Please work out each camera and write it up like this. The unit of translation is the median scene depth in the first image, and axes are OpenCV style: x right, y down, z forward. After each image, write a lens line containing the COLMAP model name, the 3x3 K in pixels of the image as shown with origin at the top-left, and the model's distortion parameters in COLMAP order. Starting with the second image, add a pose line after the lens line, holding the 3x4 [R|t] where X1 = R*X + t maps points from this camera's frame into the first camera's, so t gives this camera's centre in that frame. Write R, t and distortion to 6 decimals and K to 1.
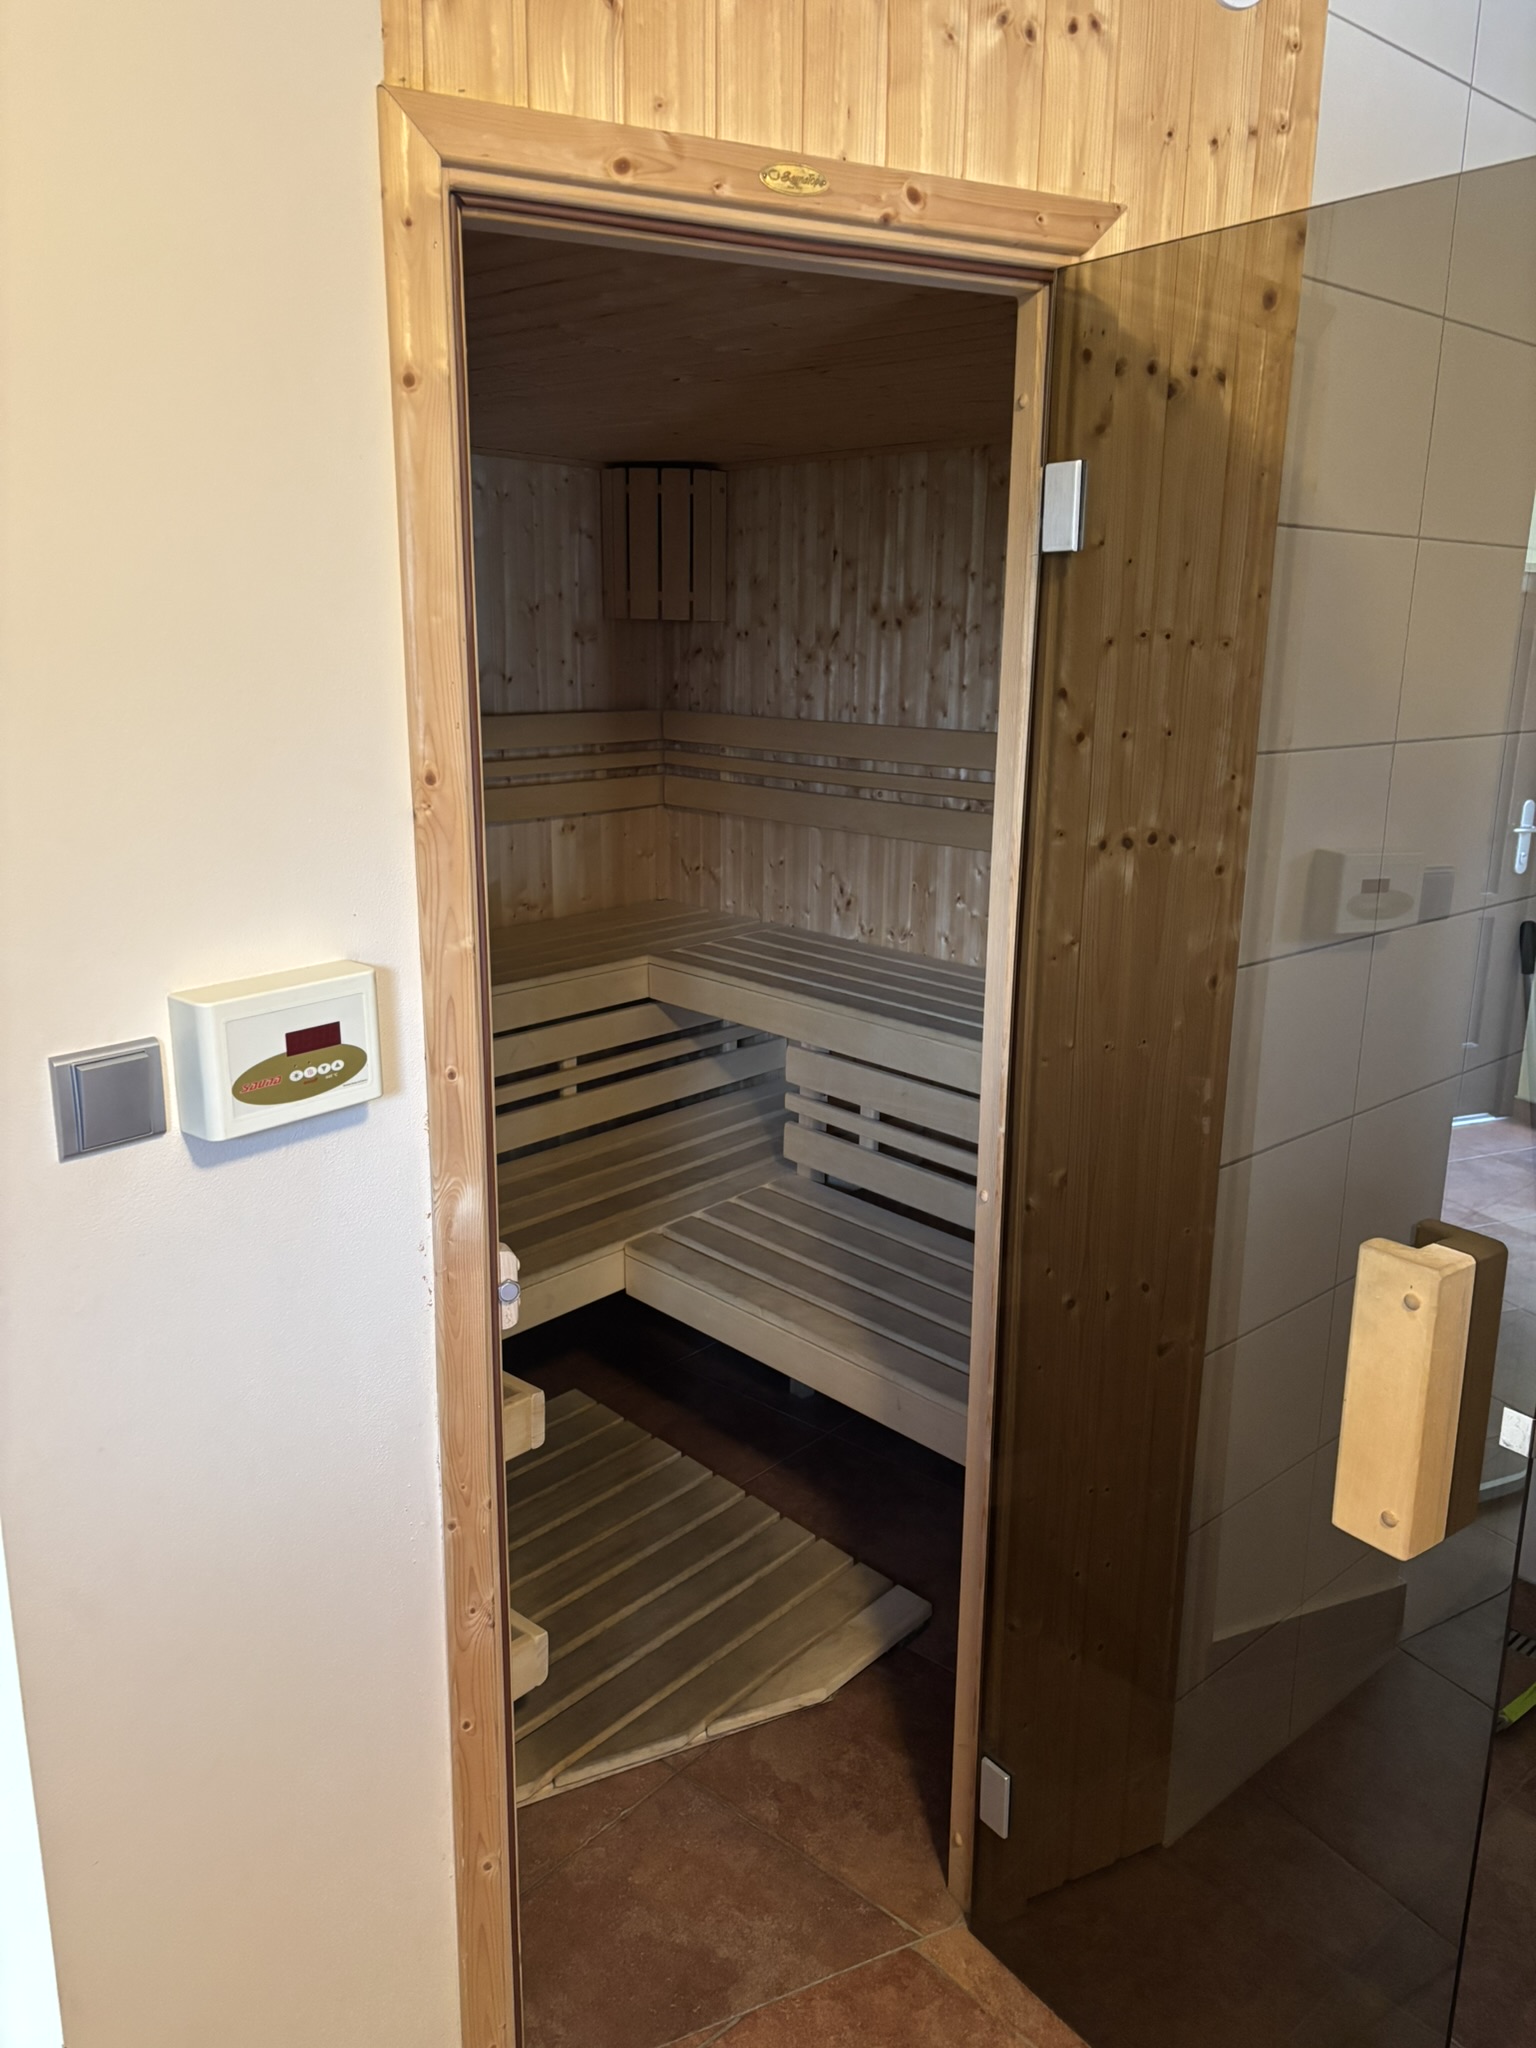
lens RADIAL K [[1556.7, 0, 760.9], [0, 1556.7, 1013.2], [0, 0, 1]] dist [0.026607, -0.042512]
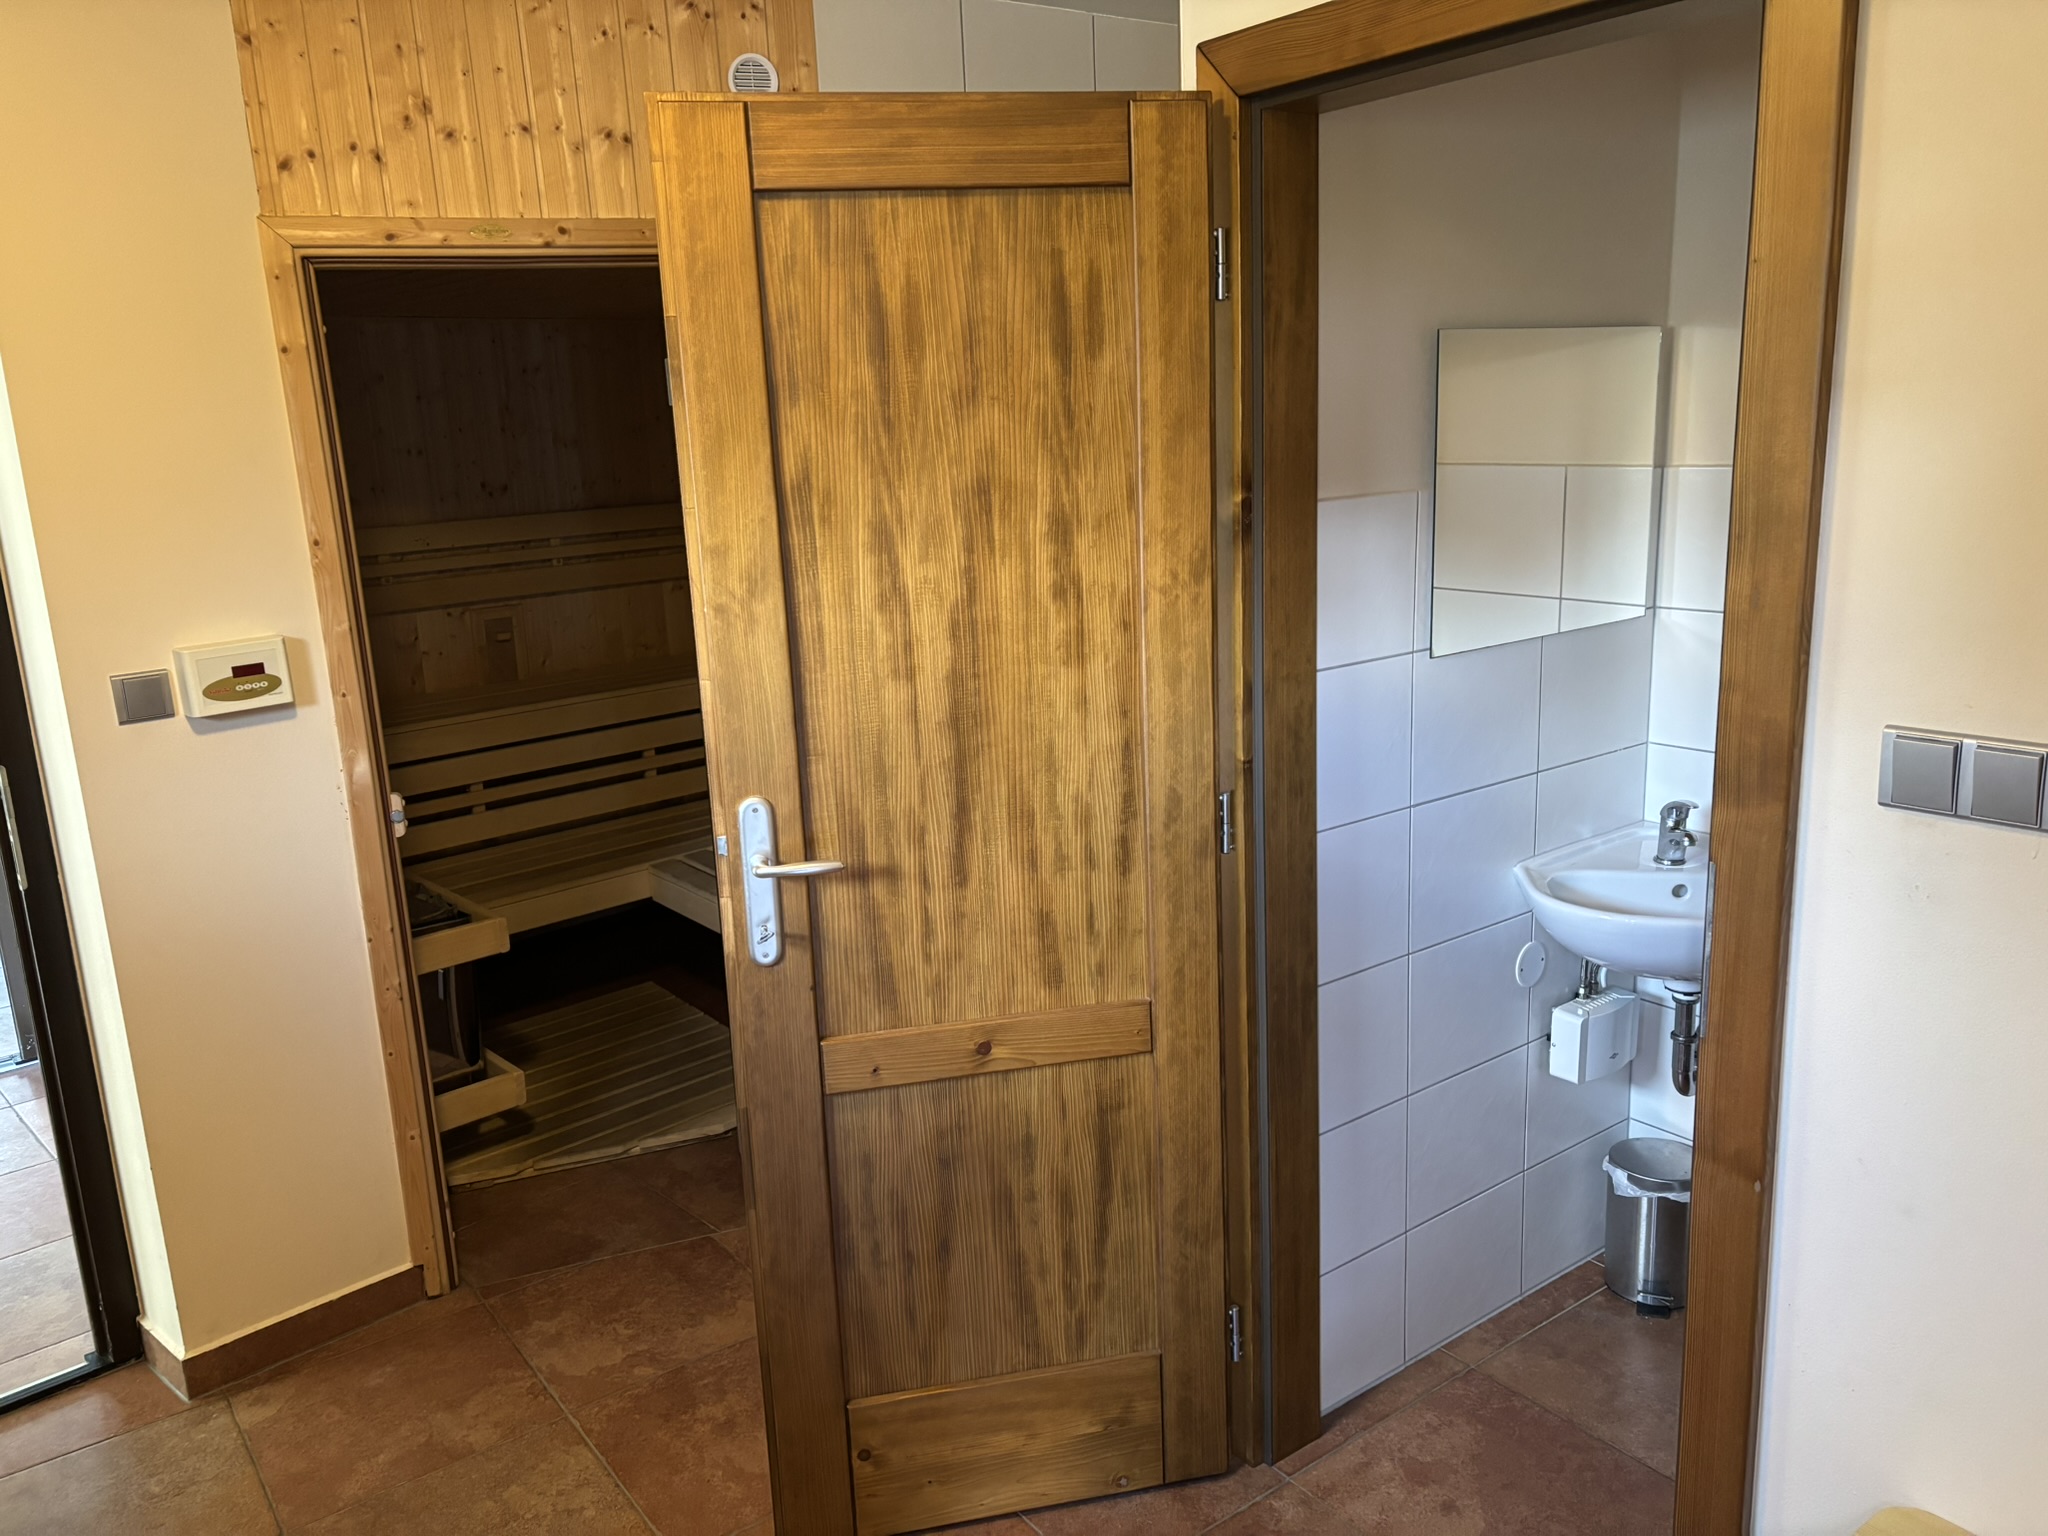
lens RADIAL K [[1556.7, 0, 1029.5], [0, 1556.7, 777.6], [0, 0, 1]] dist [0.026607, -0.042512]
pose [[0.995149, -0.032402, -0.092885, 0.837636], [0.031591, 0.999449, -0.010192, 0.190887], [0.093164, 0.007208, 0.995625, -0.869011]]
